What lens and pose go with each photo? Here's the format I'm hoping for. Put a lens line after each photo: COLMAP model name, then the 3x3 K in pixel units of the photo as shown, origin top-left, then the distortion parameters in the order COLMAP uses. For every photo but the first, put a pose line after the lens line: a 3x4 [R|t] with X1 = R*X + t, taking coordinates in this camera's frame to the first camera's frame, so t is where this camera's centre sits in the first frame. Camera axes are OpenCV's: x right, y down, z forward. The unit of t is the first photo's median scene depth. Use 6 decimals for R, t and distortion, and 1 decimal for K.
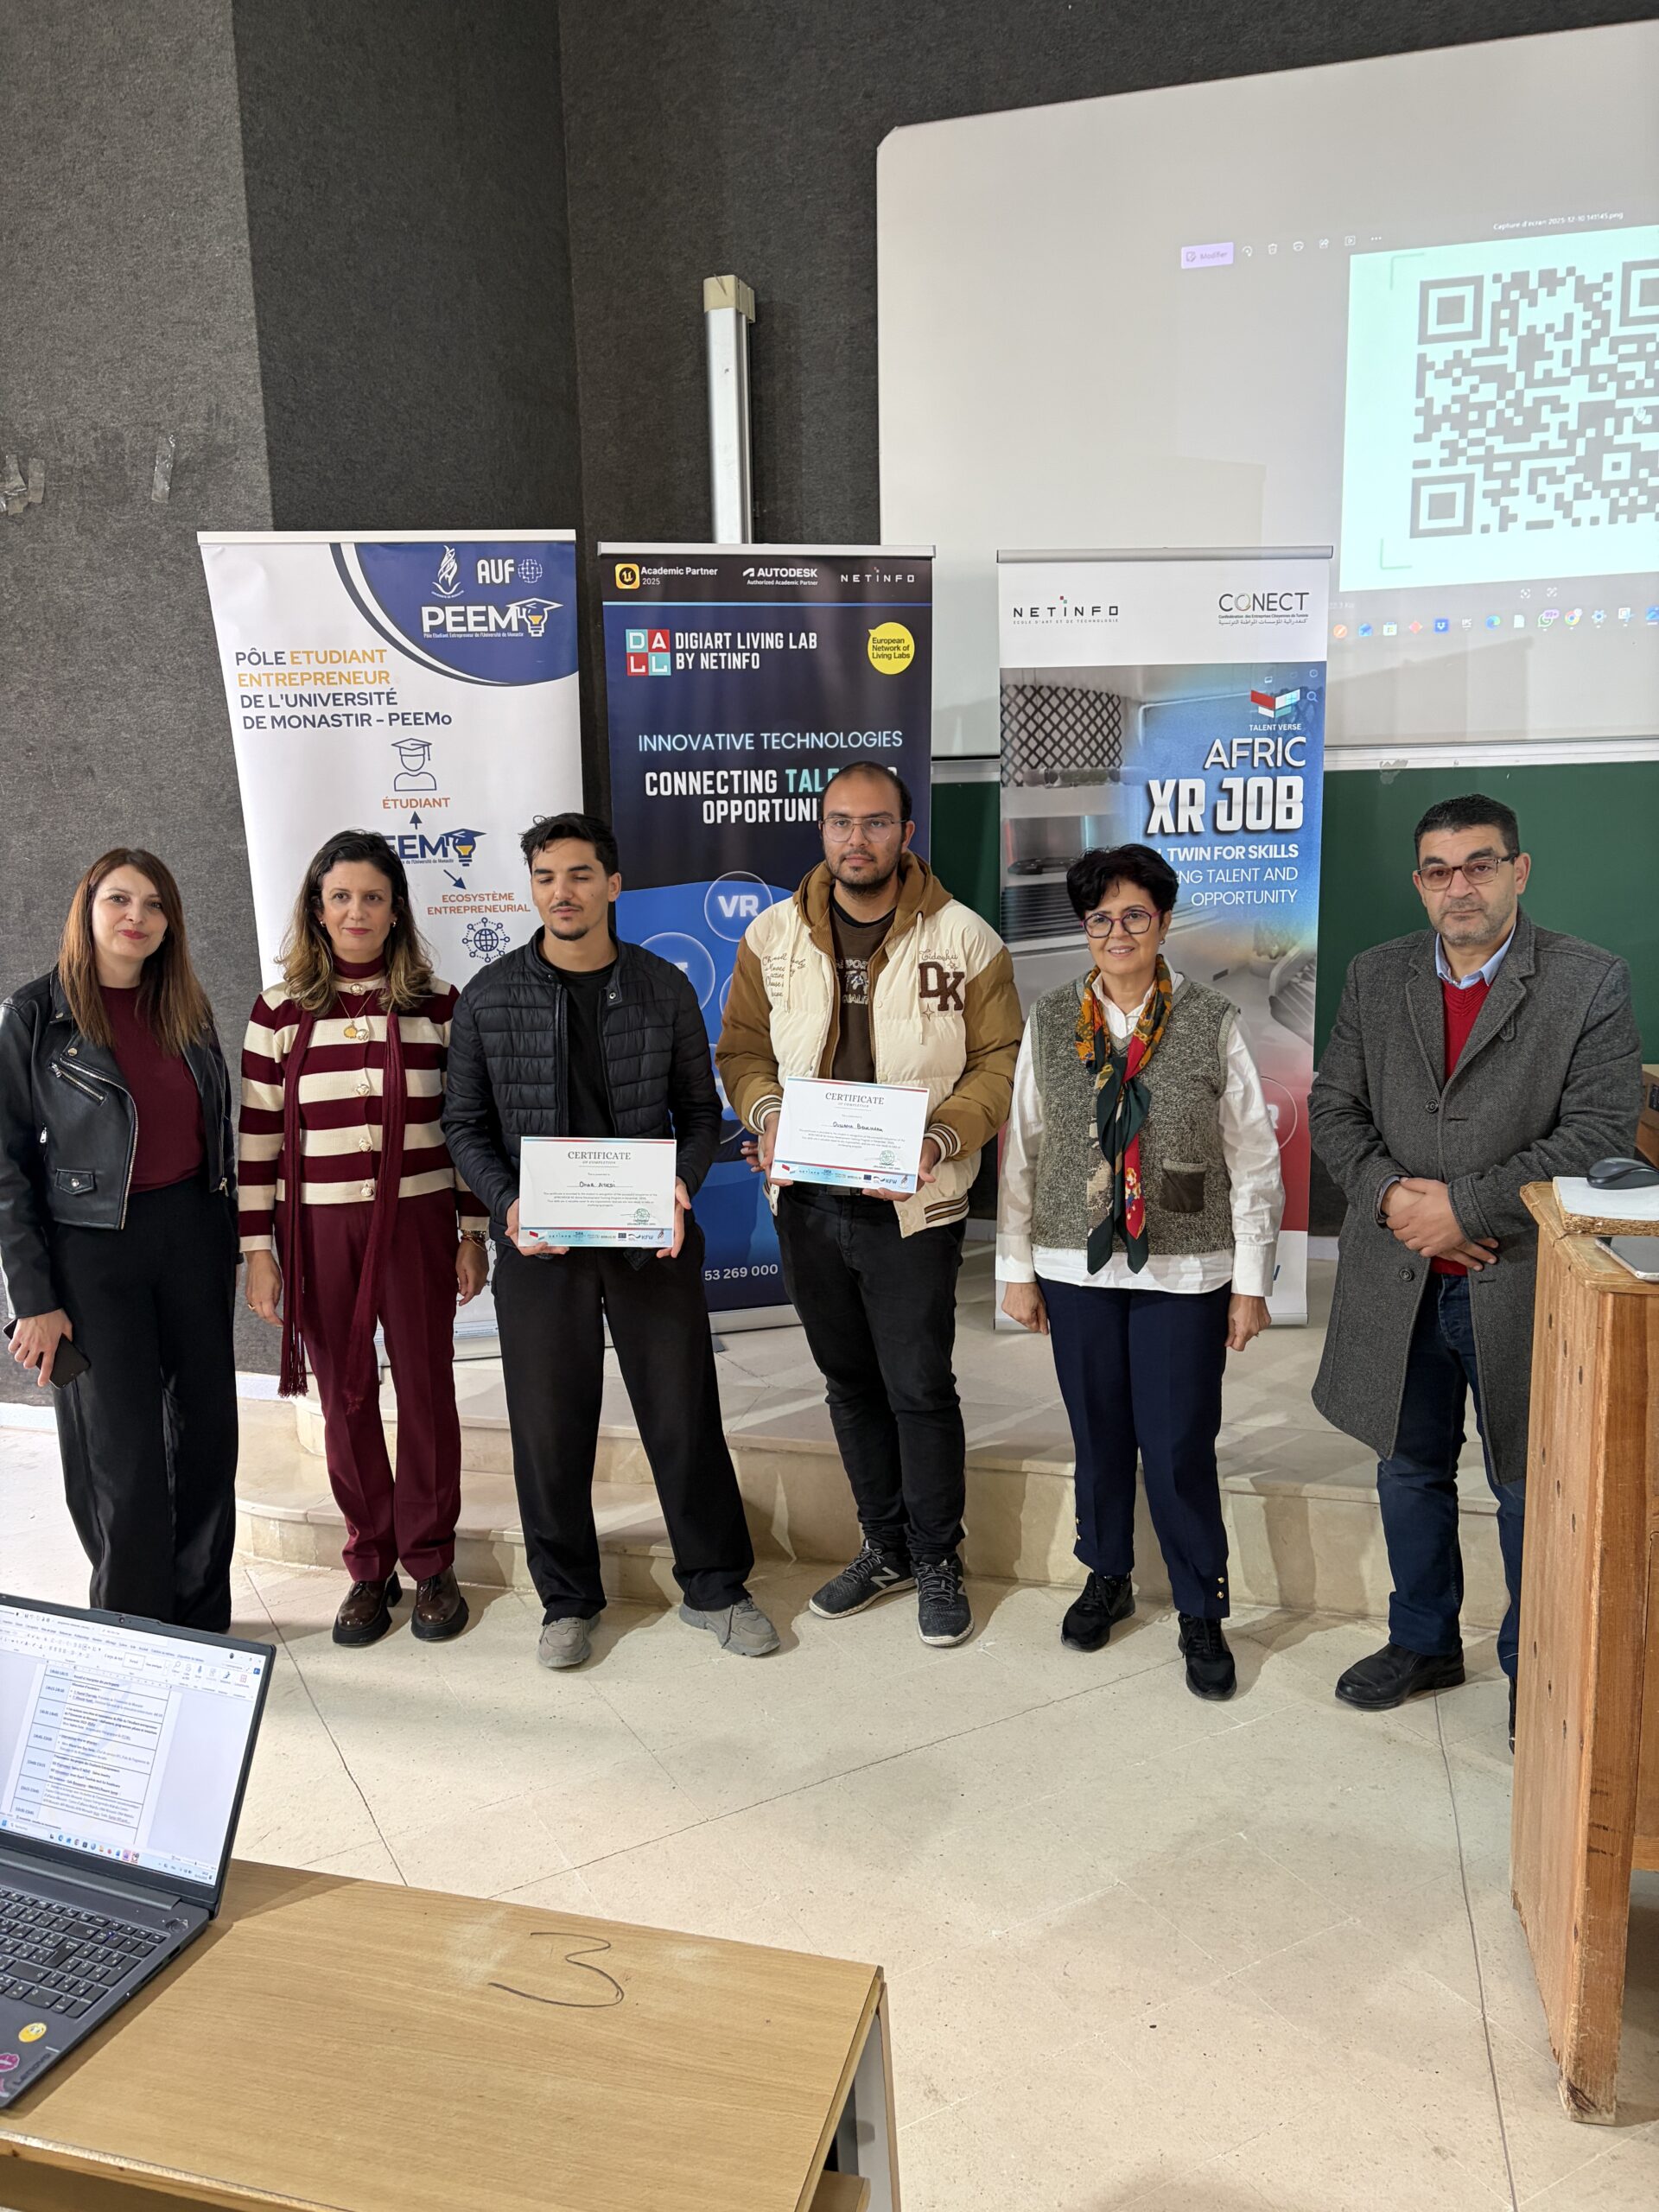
lens RADIAL K [[1581.2, 0, 827.9], [0, 1581.2, 1105.7], [0, 0, 1]] dist [0.042390, -0.035372]
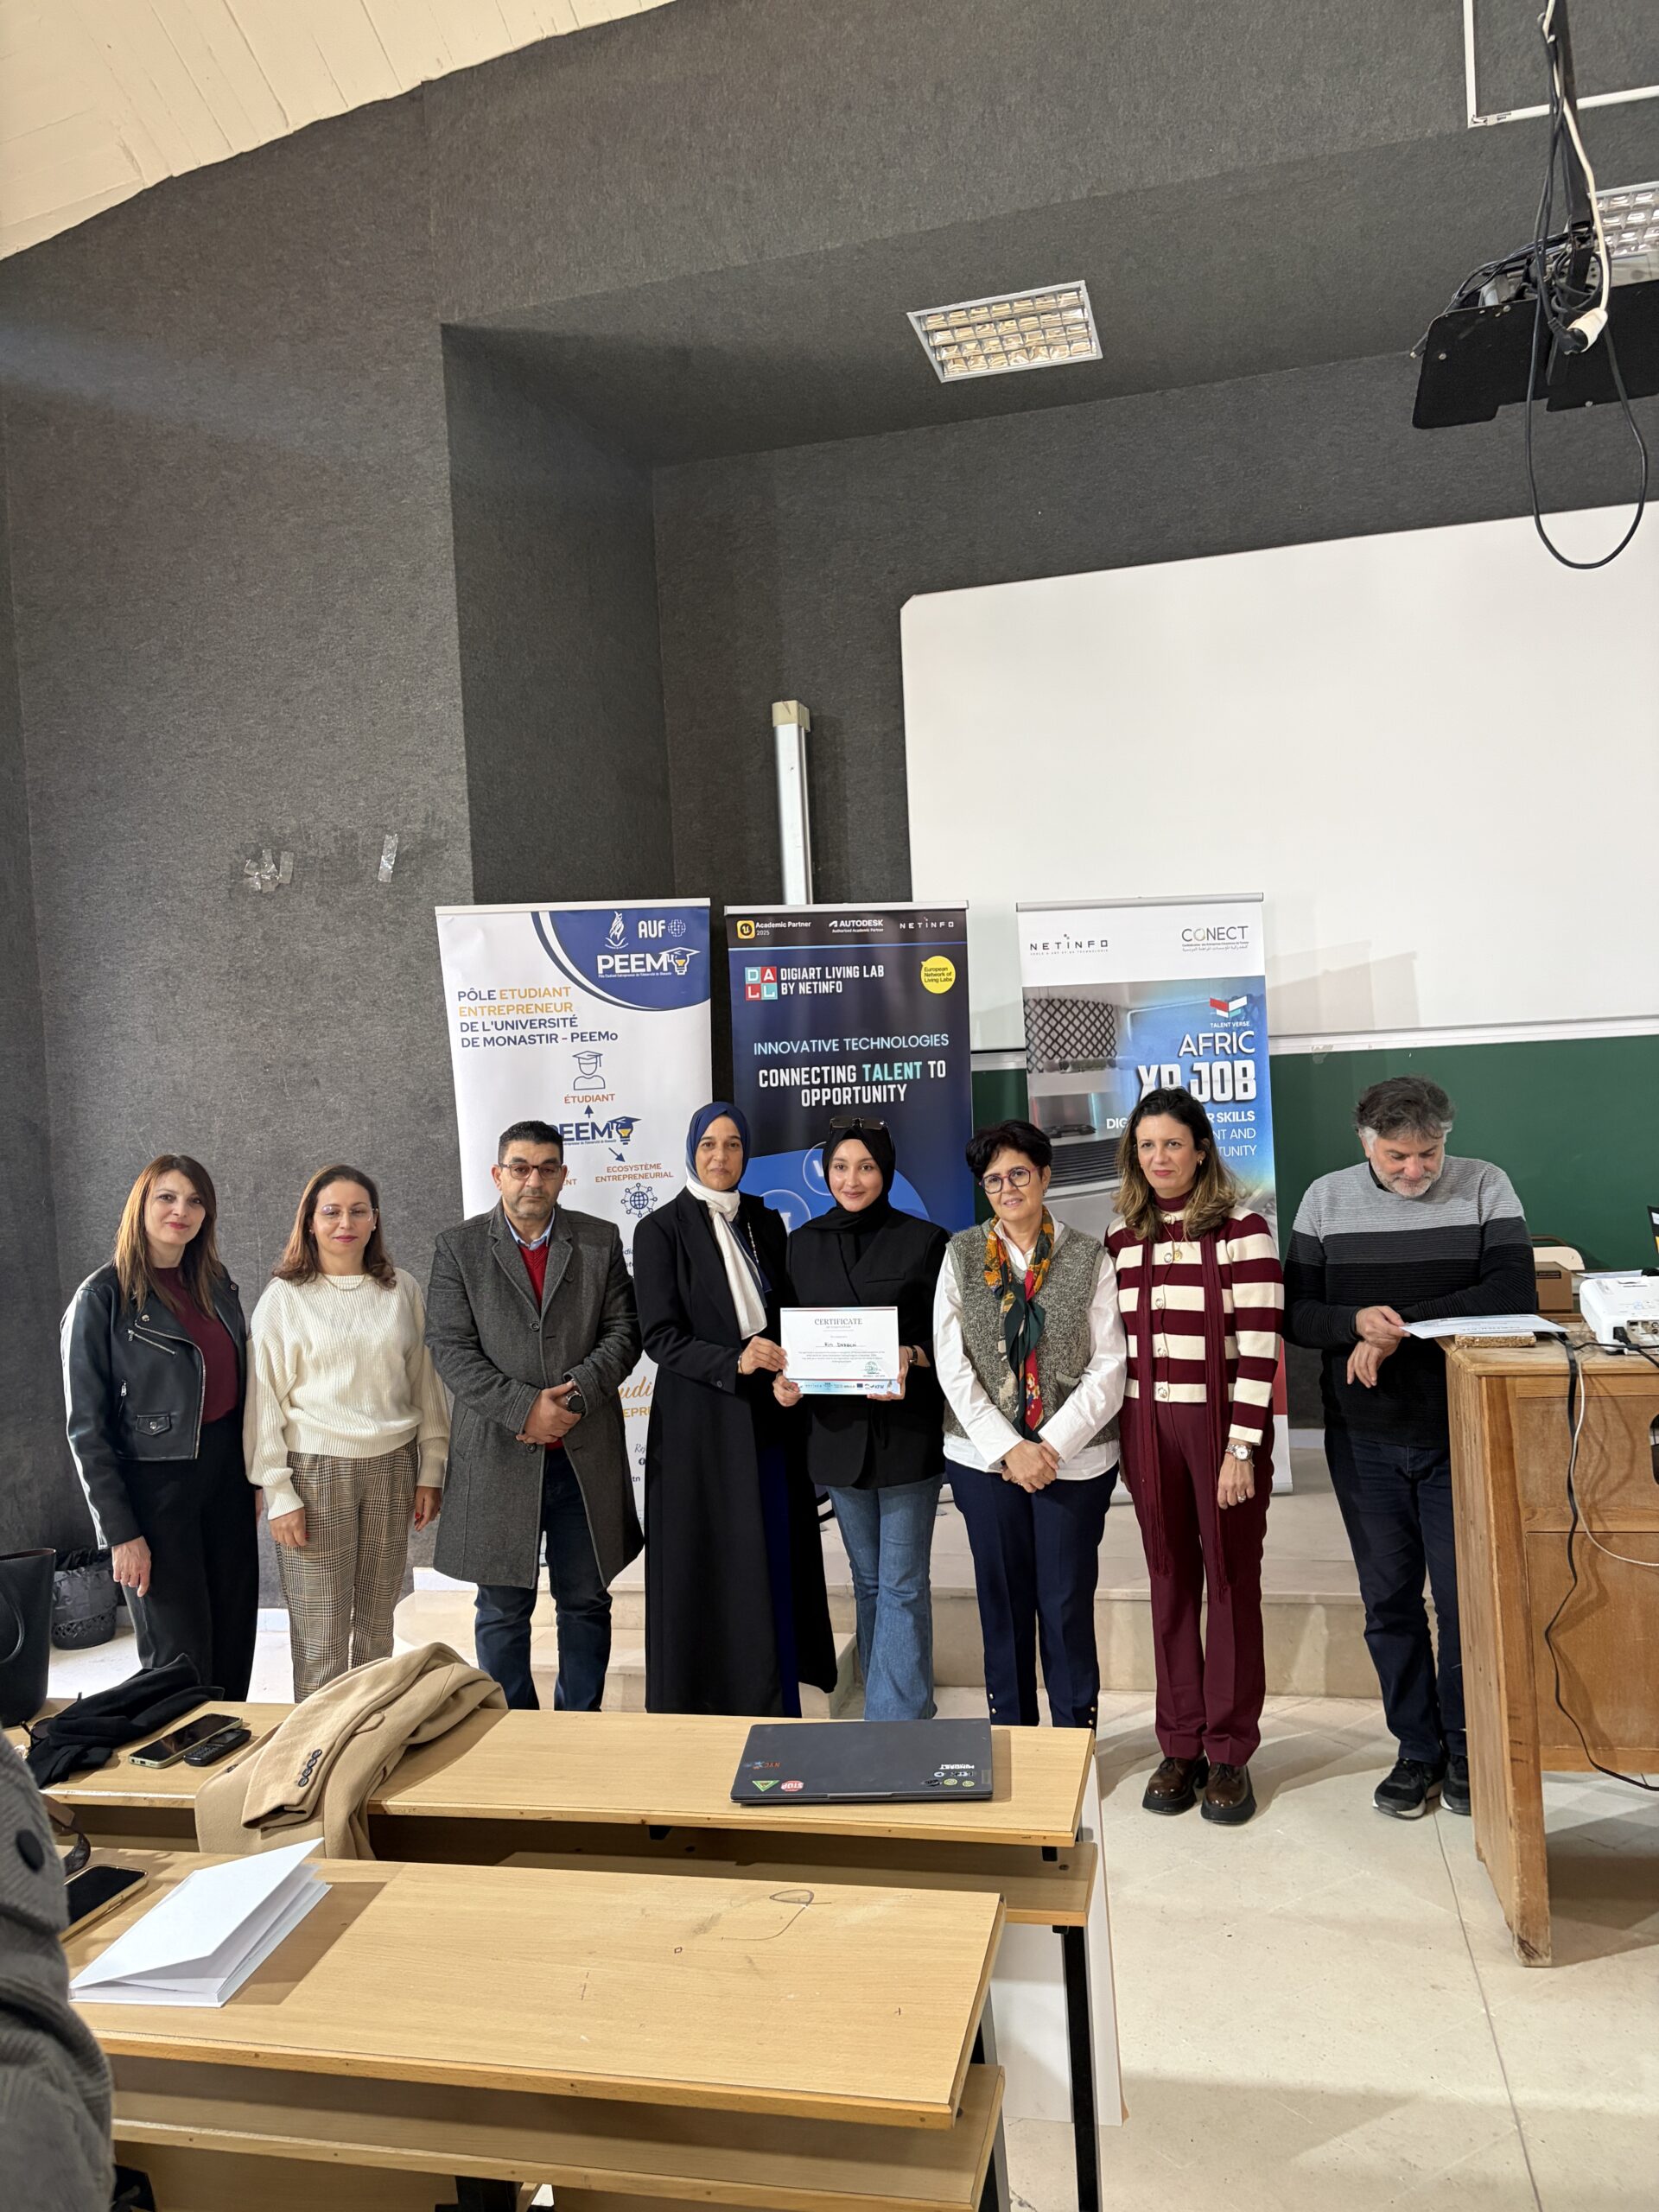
lens RADIAL K [[1586.7, 0, 840.0], [0, 1586.7, 1120.9], [0, 0, 1]] dist [0.078178, -0.086580]
pose [[0.998789, -0.027904, 0.040528, -0.100939], [0.034313, 0.985319, -0.167242, 0.053130], [-0.035266, 0.168430, 0.985083, -0.289298]]
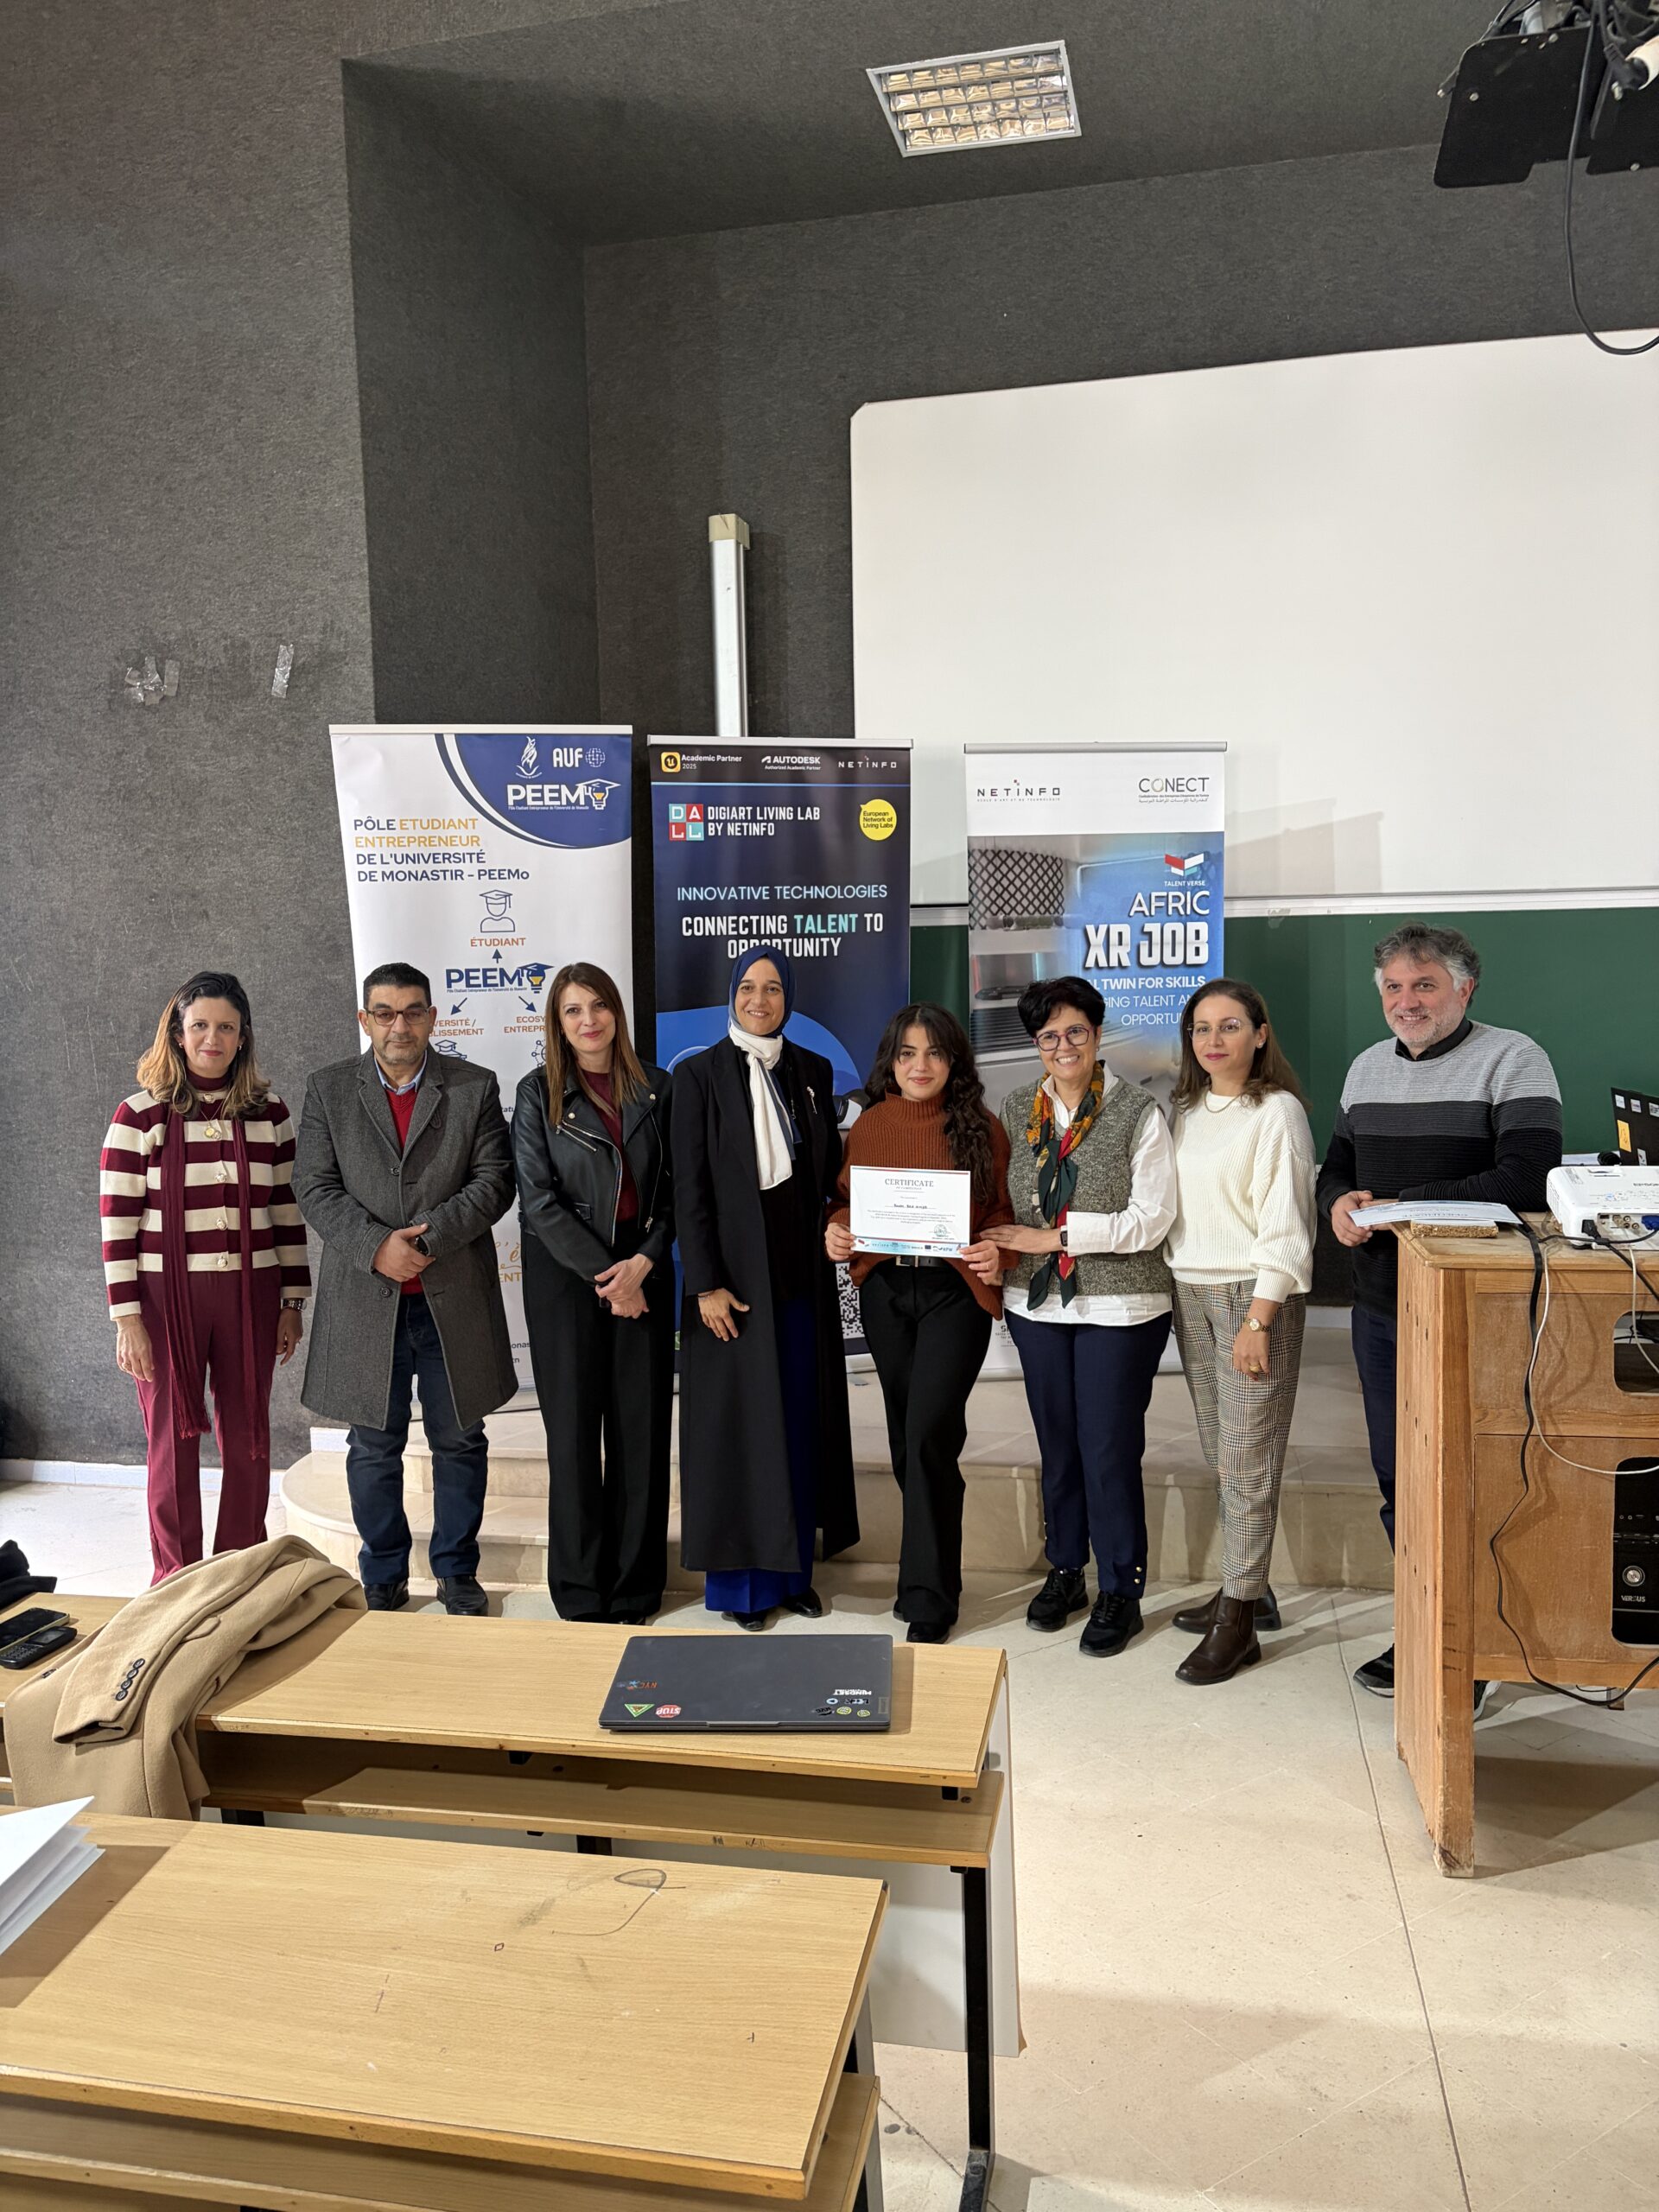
lens RADIAL K [[1586.0, 0, 824.1], [0, 1586.0, 1118.2], [0, 0, 1]] dist [0.077500, -0.084954]
pose [[0.997900, -0.004475, 0.064618, -0.084598], [0.009545, 0.996879, -0.078361, 0.042124], [-0.064066, 0.078814, 0.994829, -0.218235]]
